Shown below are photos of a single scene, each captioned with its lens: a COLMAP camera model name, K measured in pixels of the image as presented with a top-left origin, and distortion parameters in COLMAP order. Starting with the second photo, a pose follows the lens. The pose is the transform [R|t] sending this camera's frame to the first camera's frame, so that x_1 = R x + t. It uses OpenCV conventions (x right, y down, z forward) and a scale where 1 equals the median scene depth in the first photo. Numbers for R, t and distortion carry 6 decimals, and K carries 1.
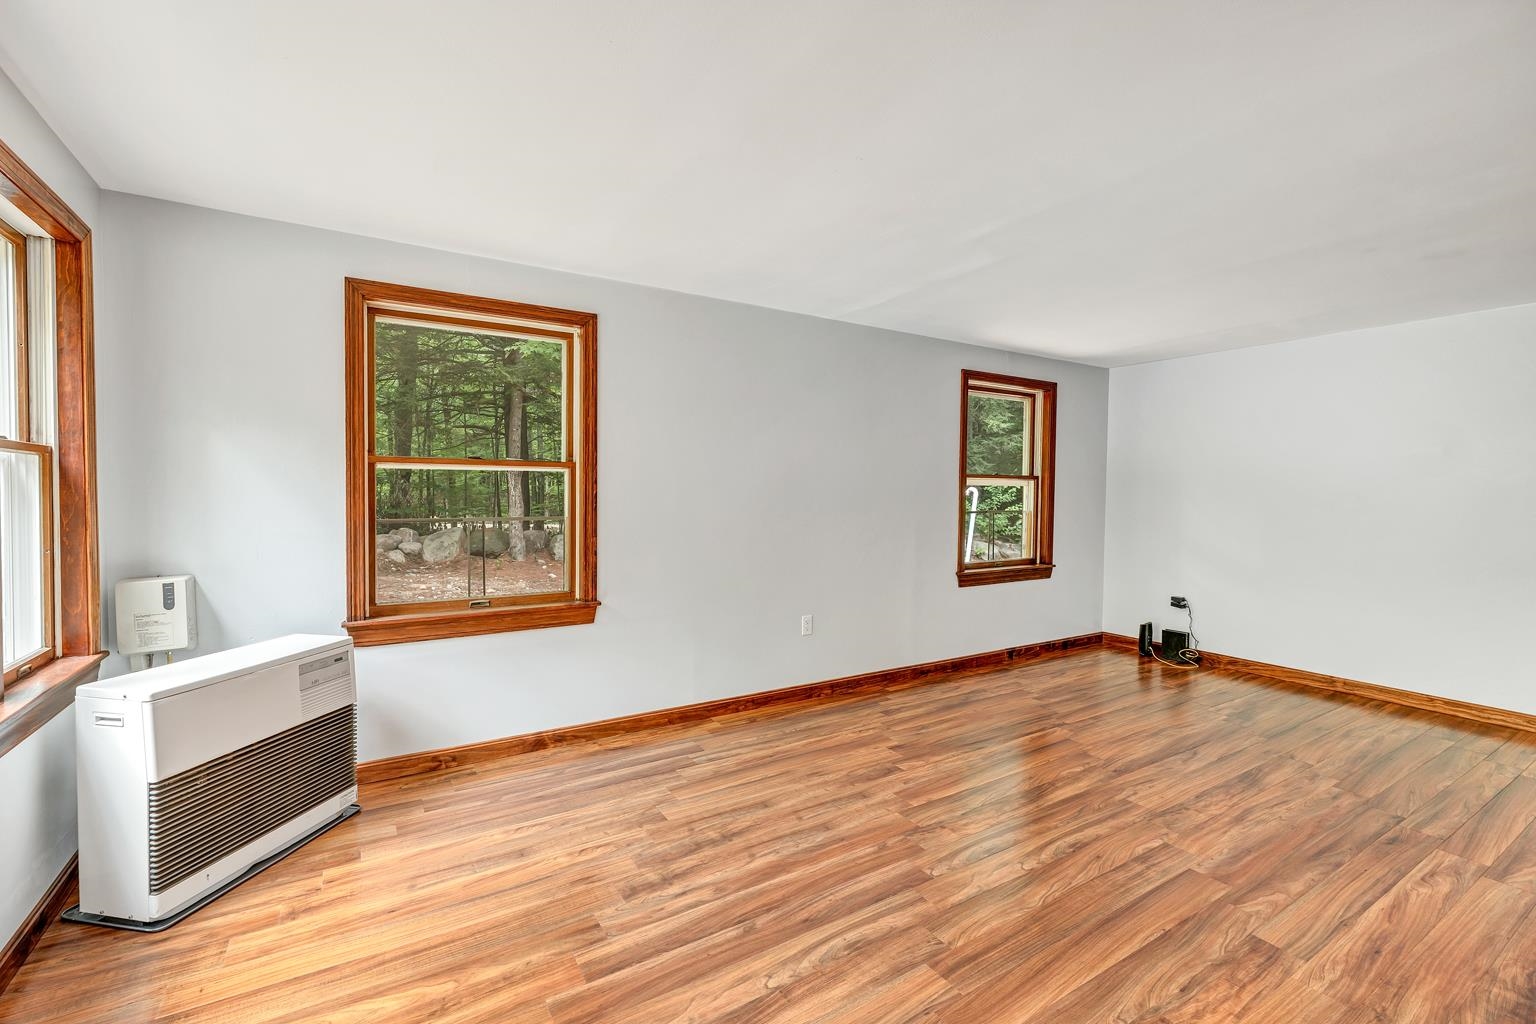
lens RADIAL K [[674.2, 0, 778.9], [0, 674.2, 505.3], [0, 0, 1]] dist [-0.001522, 0.000688]
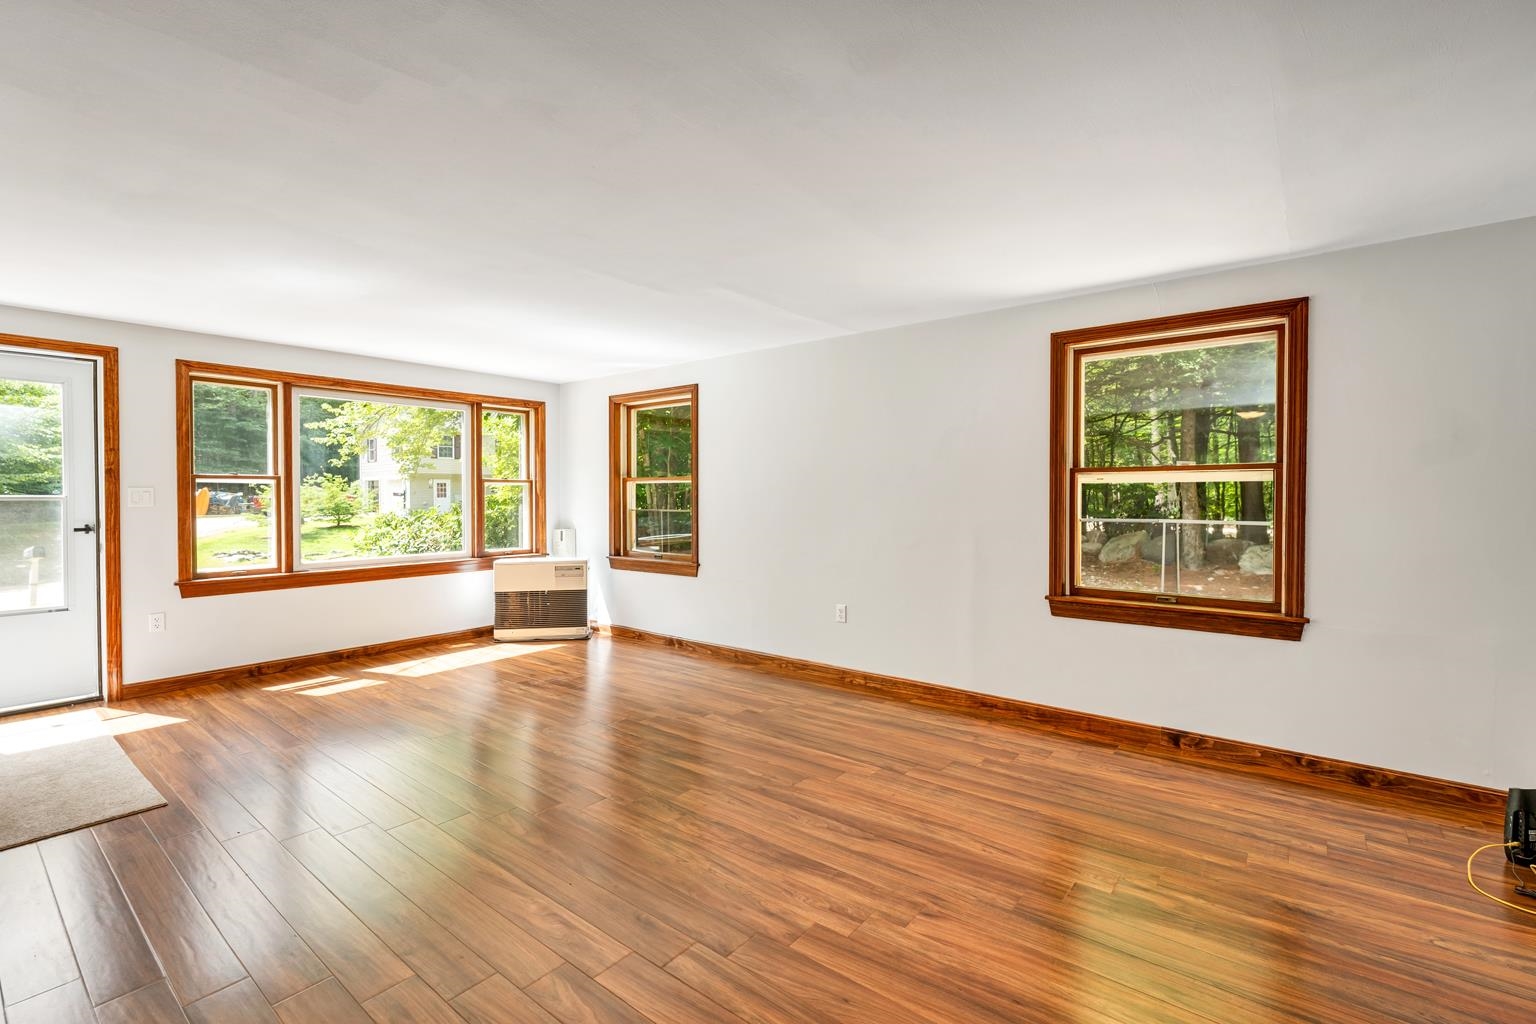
lens RADIAL K [[674.2, 0, 784.5], [0, 674.2, 511.0], [0, 0, 1]] dist [-0.001522, 0.000688]
pose [[0.337691, 0.013987, -0.941153, 1.170459], [-0.015188, 0.999840, 0.009409, 0.001449], [0.941134, 0.011117, 0.337850, 0.602099]]
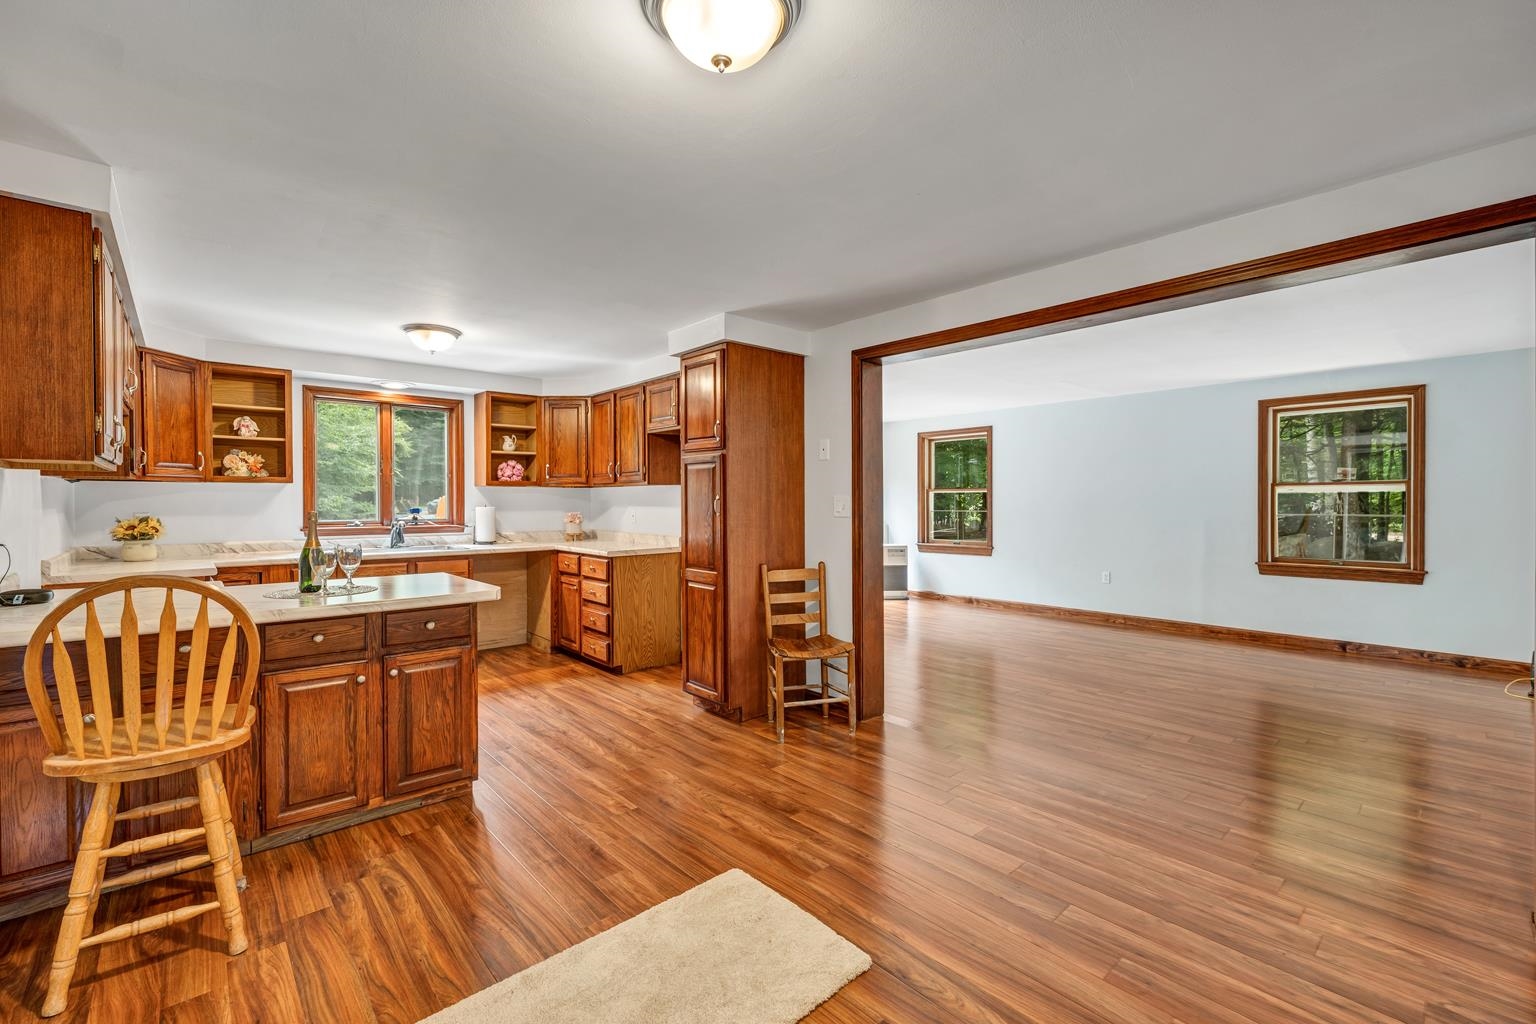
lens RADIAL K [[674.2, 0, 828.2], [0, 674.2, 509.0], [0, 0, 1]] dist [-0.001522, 0.000688]
pose [[0.221358, -0.000677, -0.975192, 1.721896], [-0.018963, 0.999808, -0.004998, 0.031317], [0.975008, 0.019599, 0.221302, -0.065989]]
